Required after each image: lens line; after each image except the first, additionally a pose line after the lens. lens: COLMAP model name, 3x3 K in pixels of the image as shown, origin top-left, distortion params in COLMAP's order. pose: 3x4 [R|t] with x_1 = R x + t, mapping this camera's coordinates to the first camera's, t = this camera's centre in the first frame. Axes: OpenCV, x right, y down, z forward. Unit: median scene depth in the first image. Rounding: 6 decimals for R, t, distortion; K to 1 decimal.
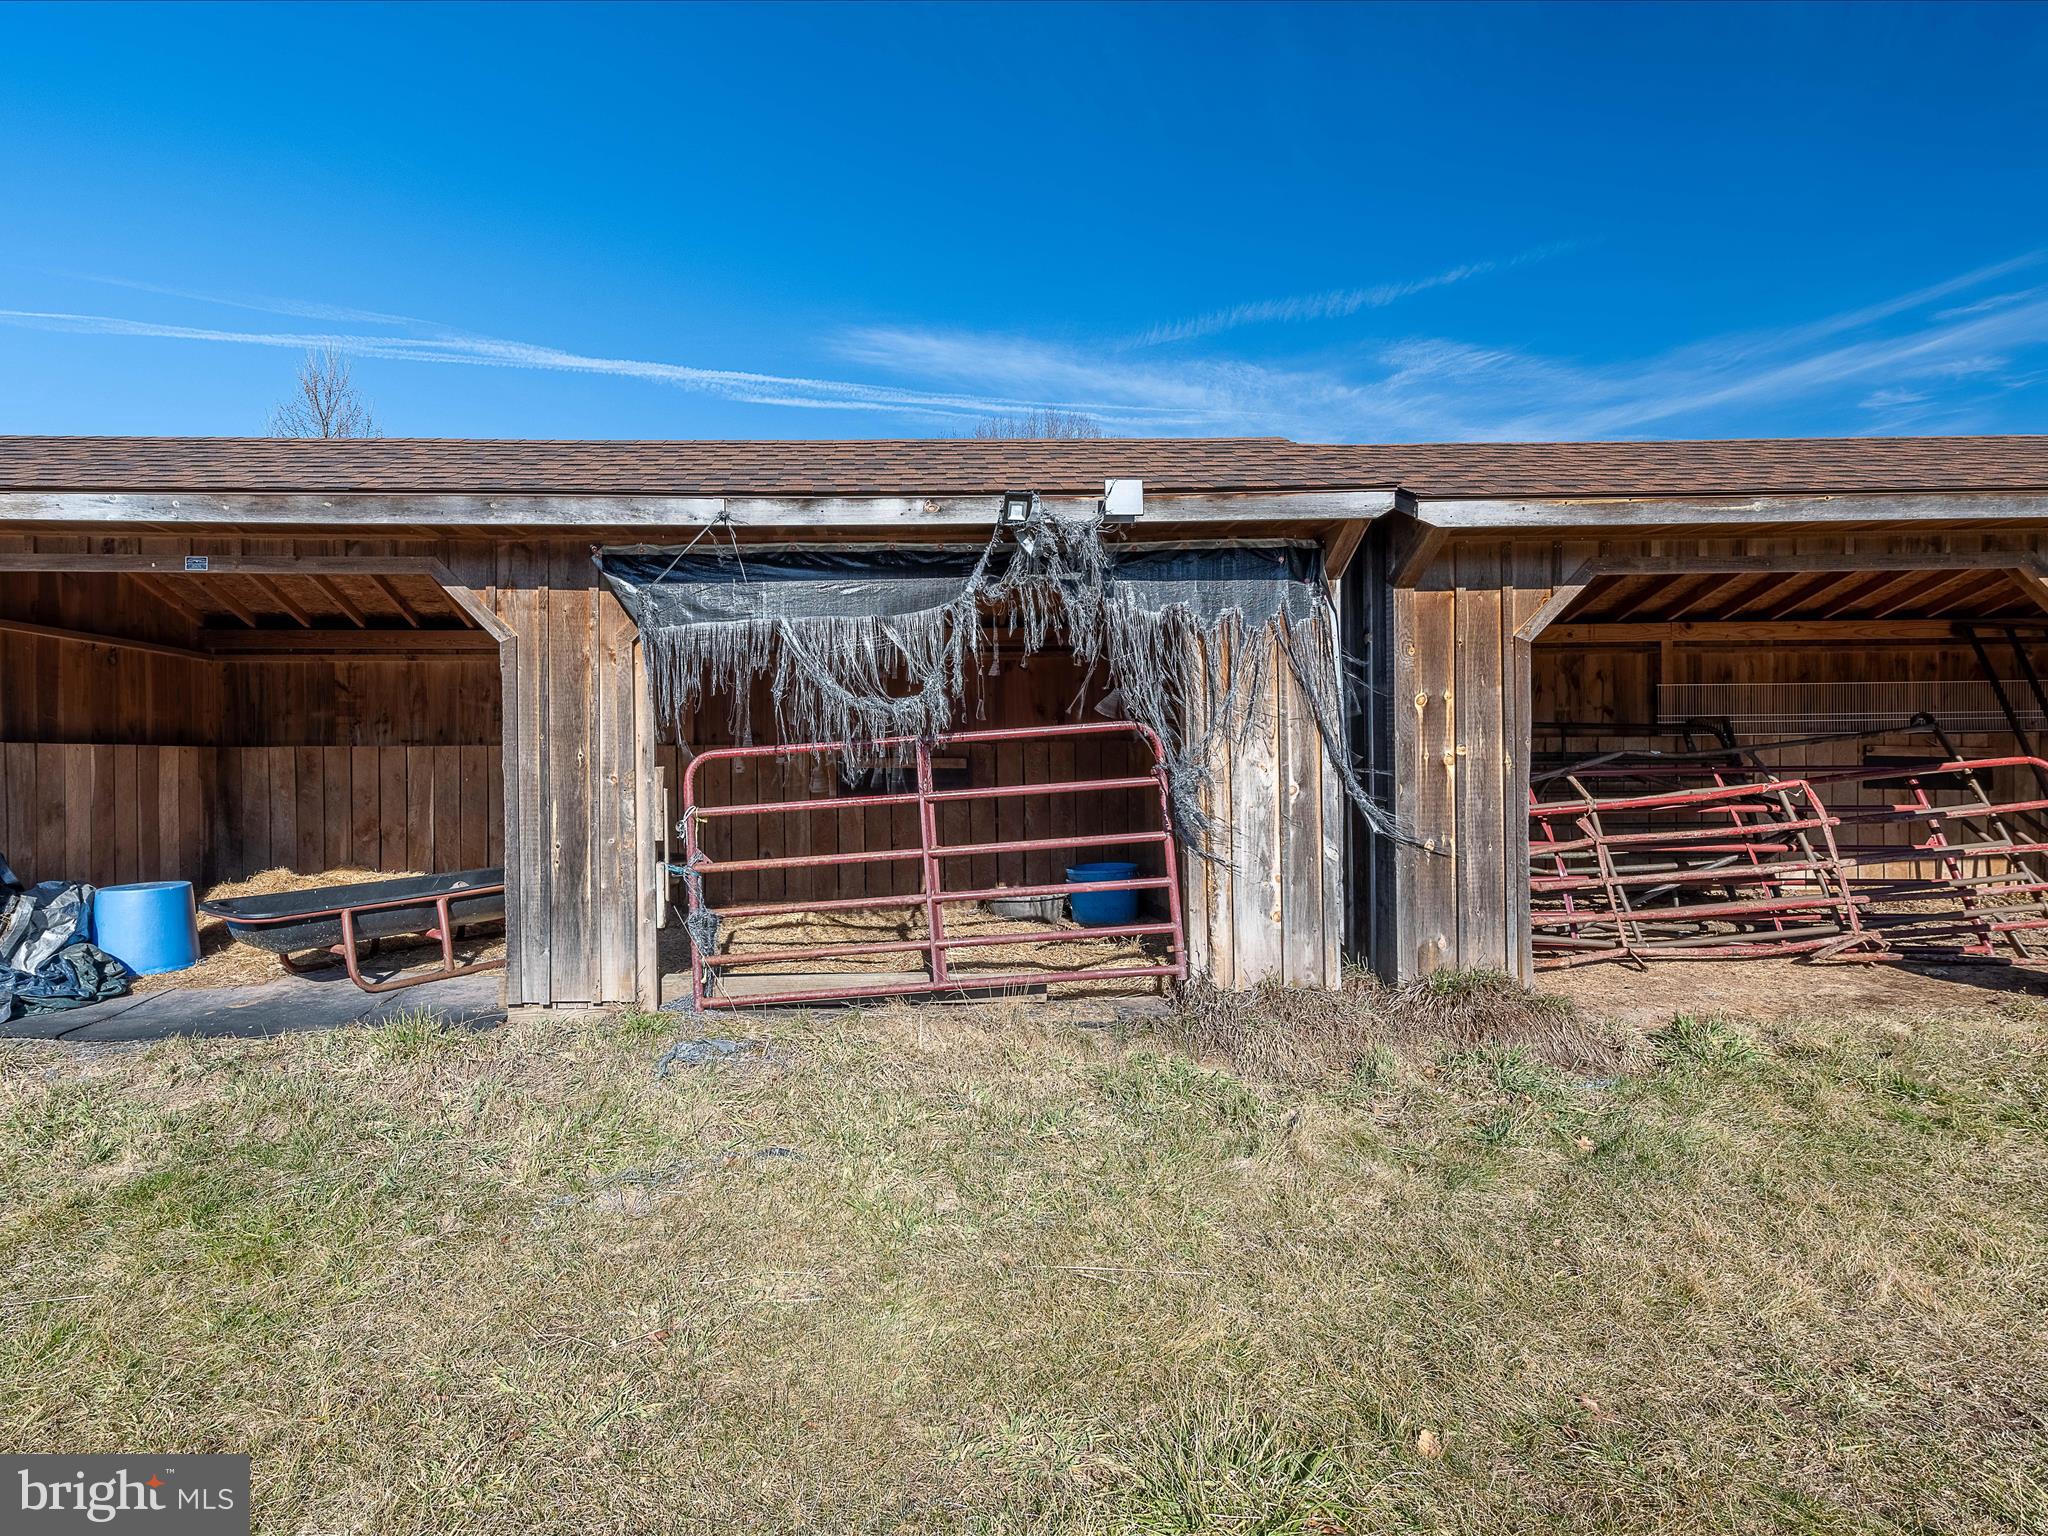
lens RADIAL K [[1129.7, 0, 1024.0], [0, 1129.7, 783.8], [0, 0, 1]] dist [0.022410, -0.002940]
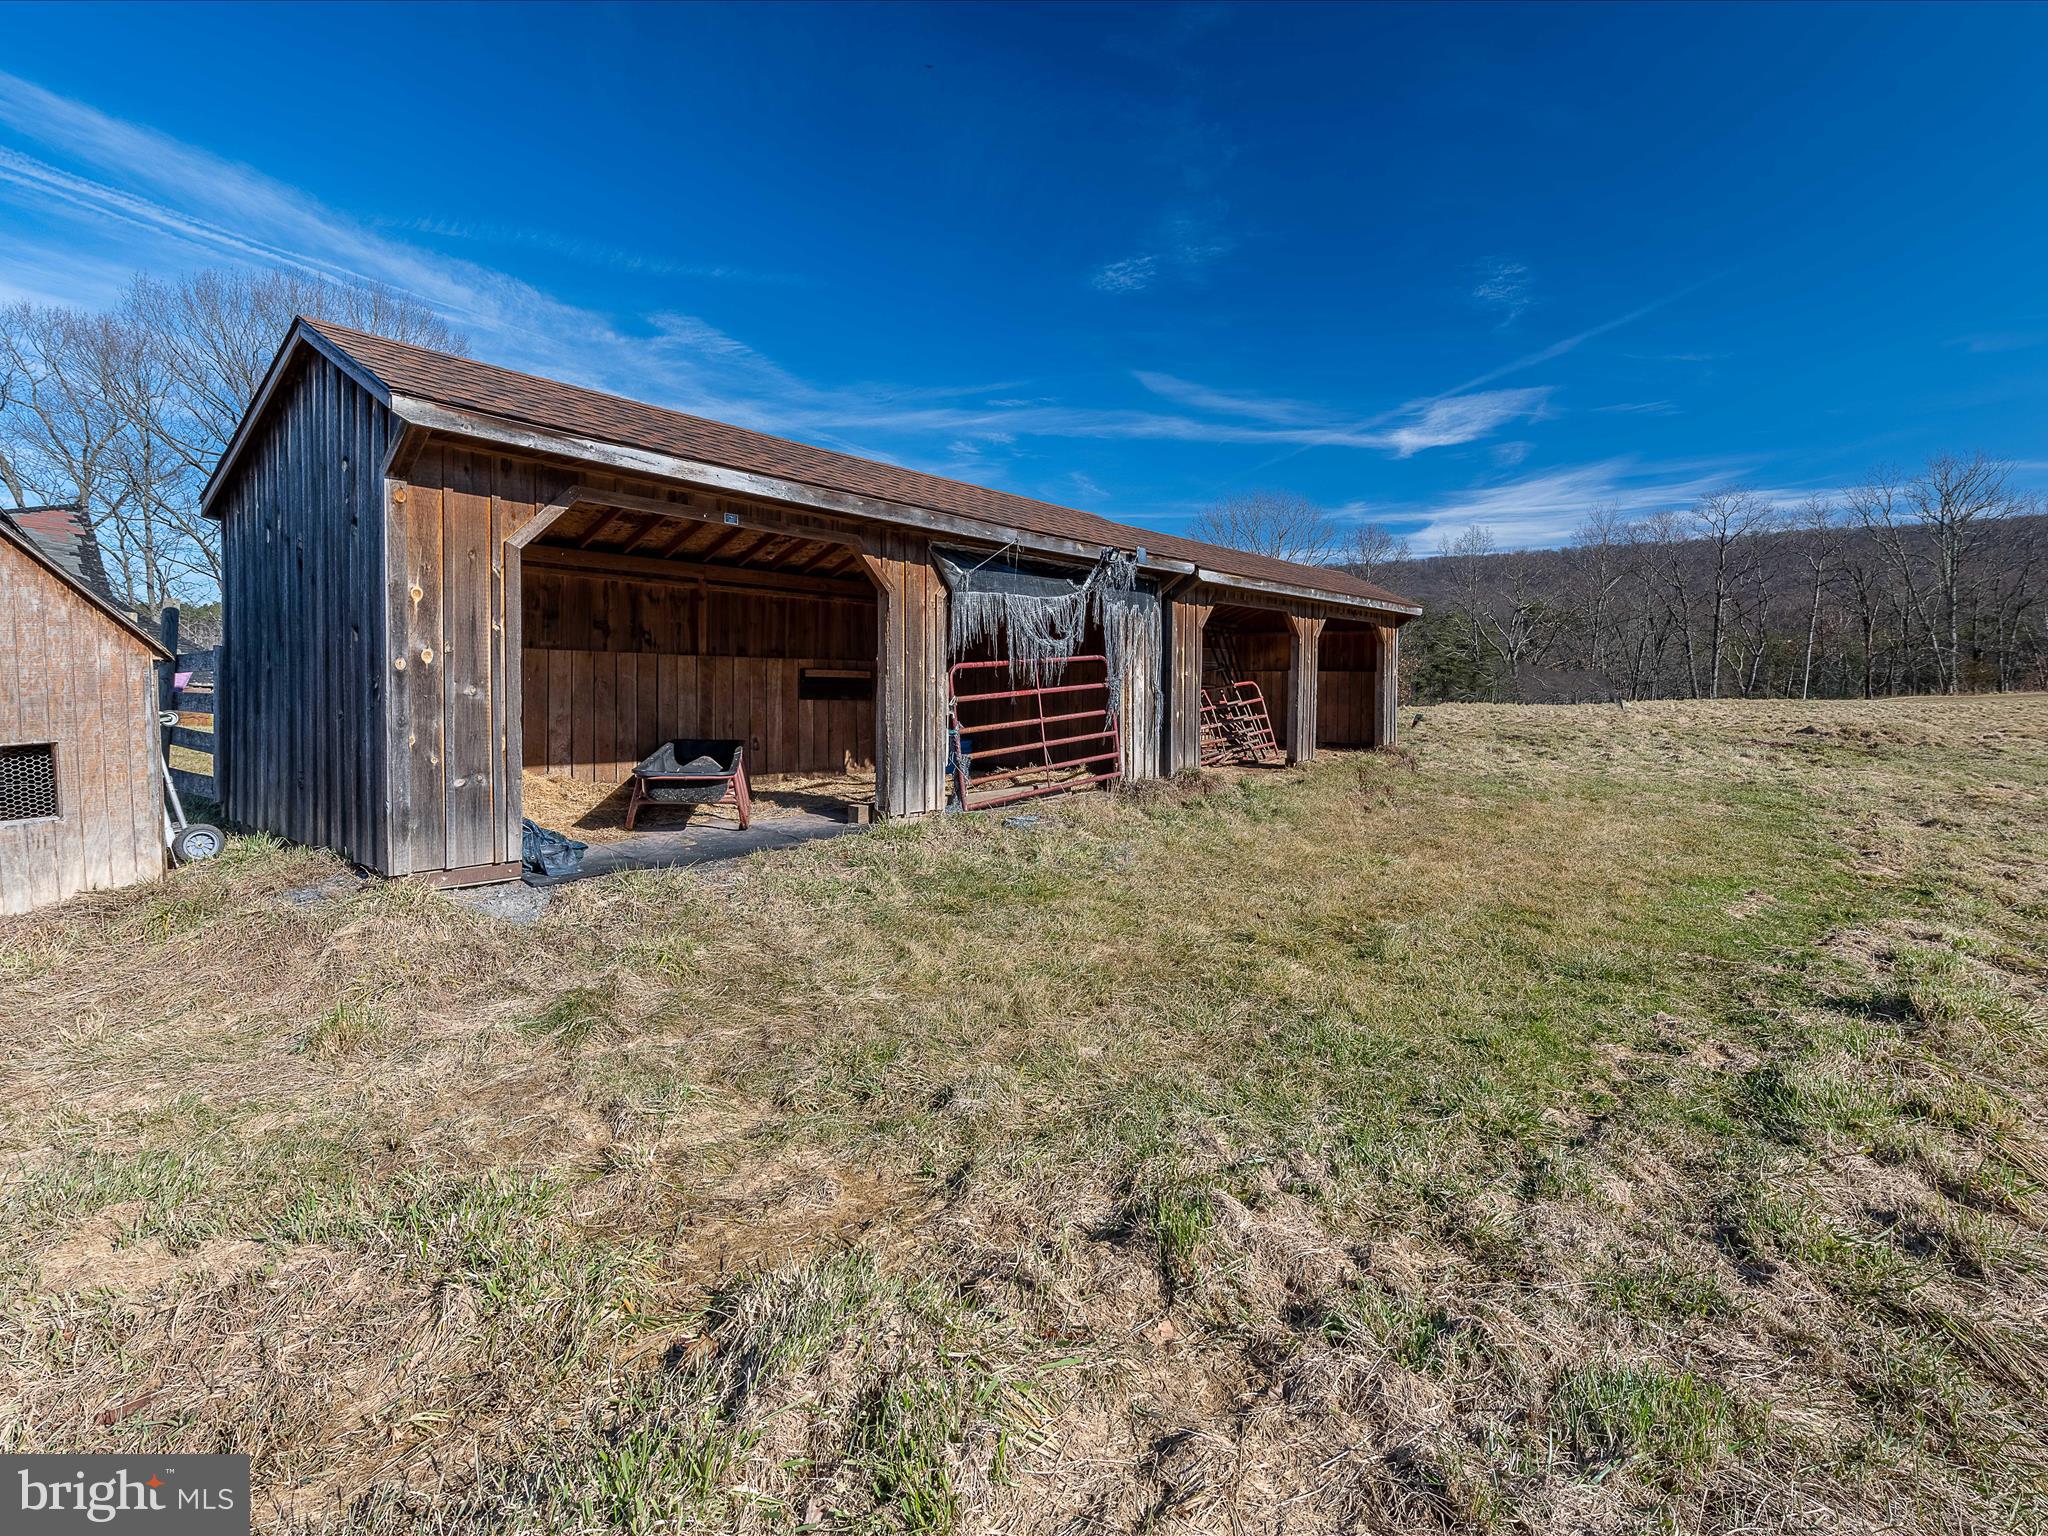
lens RADIAL K [[1859.6, 0, 1026.2], [0, 1859.6, 762.5], [0, 0, 1]] dist [-0.022707, 0.009642]
pose [[0.451680, -0.019604, 0.891965, -2.773004], [0.005280, 0.999800, 0.019300, 0.068015], [-0.892164, -0.004008, 0.451693, -0.374883]]
